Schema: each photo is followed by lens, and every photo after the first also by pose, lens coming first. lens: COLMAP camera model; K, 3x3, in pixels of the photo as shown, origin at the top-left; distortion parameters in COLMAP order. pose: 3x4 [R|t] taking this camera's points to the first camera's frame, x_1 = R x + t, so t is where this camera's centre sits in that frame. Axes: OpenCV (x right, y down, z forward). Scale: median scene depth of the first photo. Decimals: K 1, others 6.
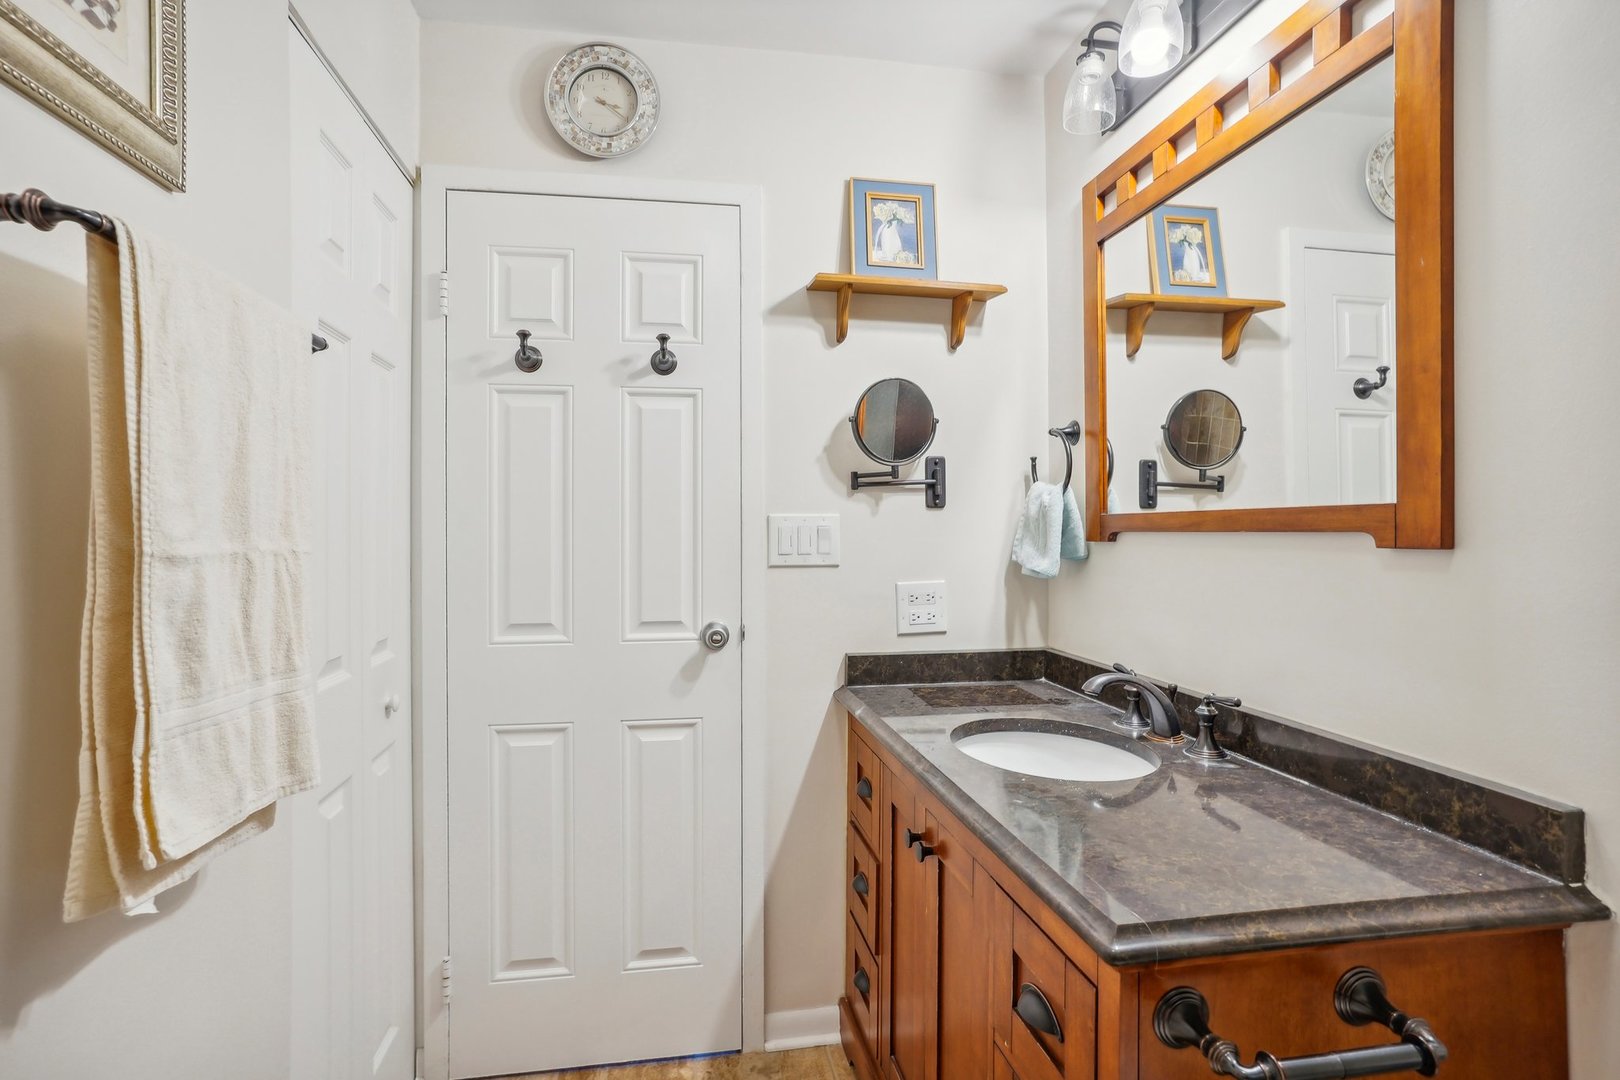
lens RADIAL K [[812.4, 0, 806.3], [0, 812.4, 535.0], [0, 0, 1]] dist [-0.061868, 0.031053]
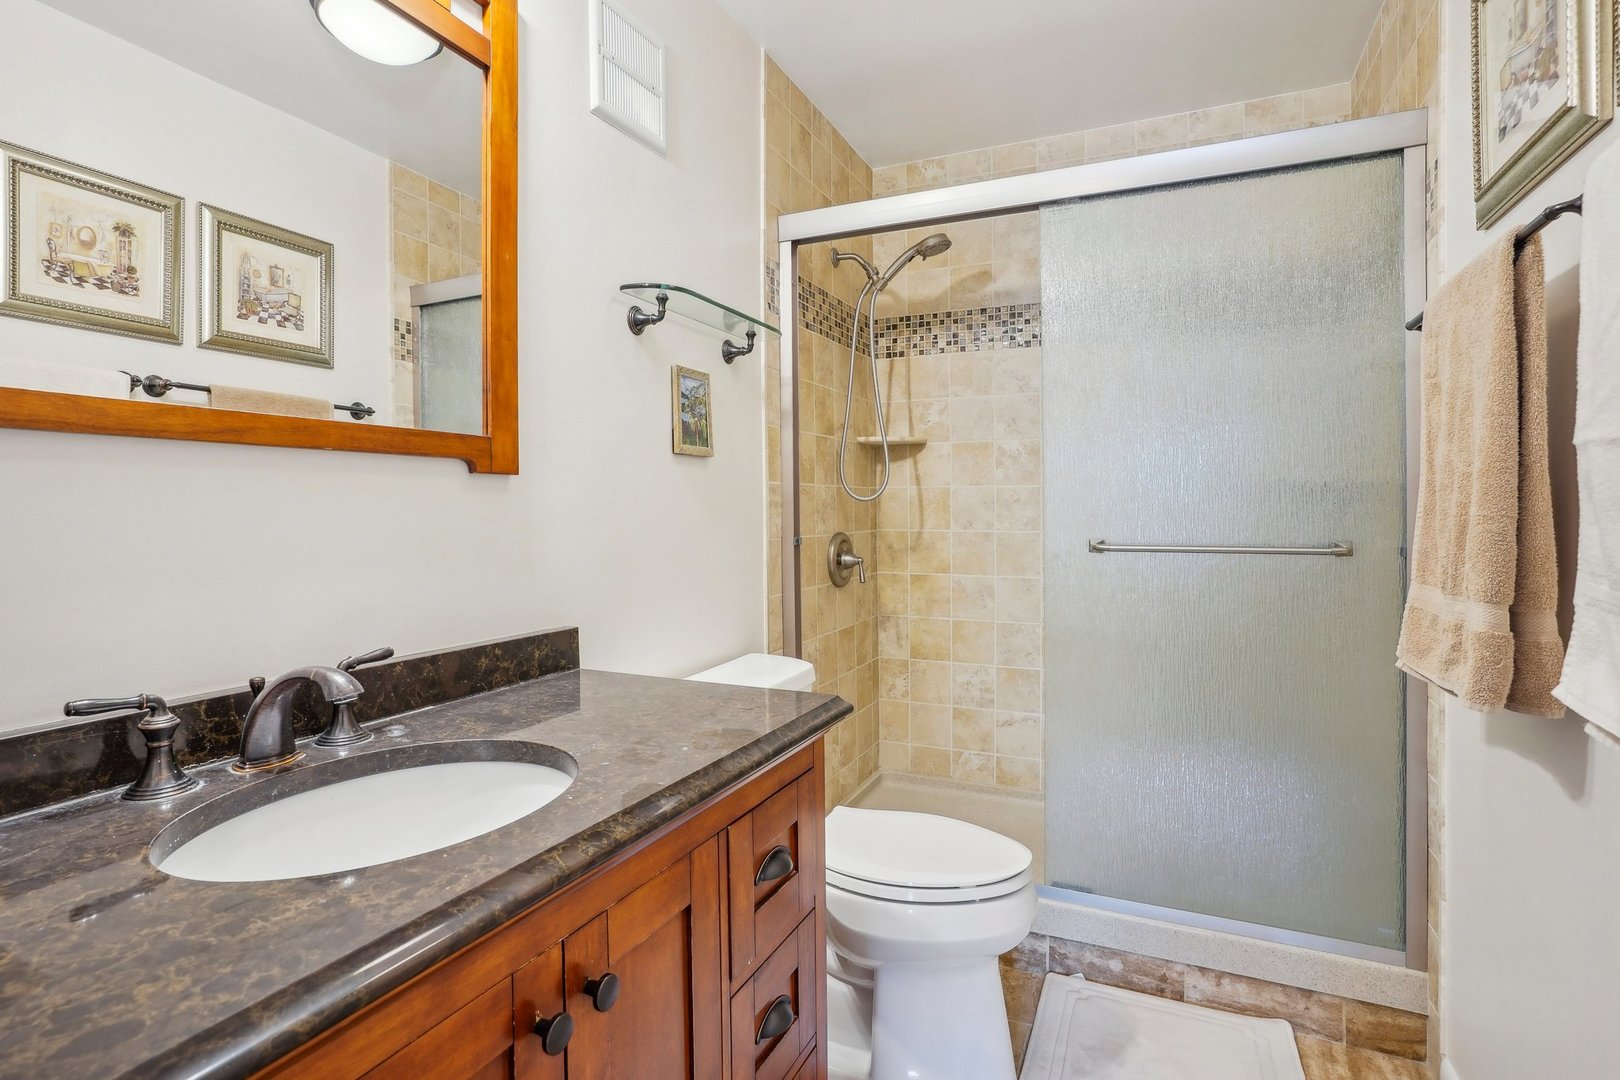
lens RADIAL K [[812.4, 0, 810.4], [0, 812.4, 526.7], [0, 0, 1]] dist [-0.061868, 0.031053]
pose [[-0.826045, -0.007208, 0.563558, -0.363018], [0.011741, 0.999481, 0.029993, 0.067144], [-0.563482, 0.031392, -0.825532, 1.723642]]
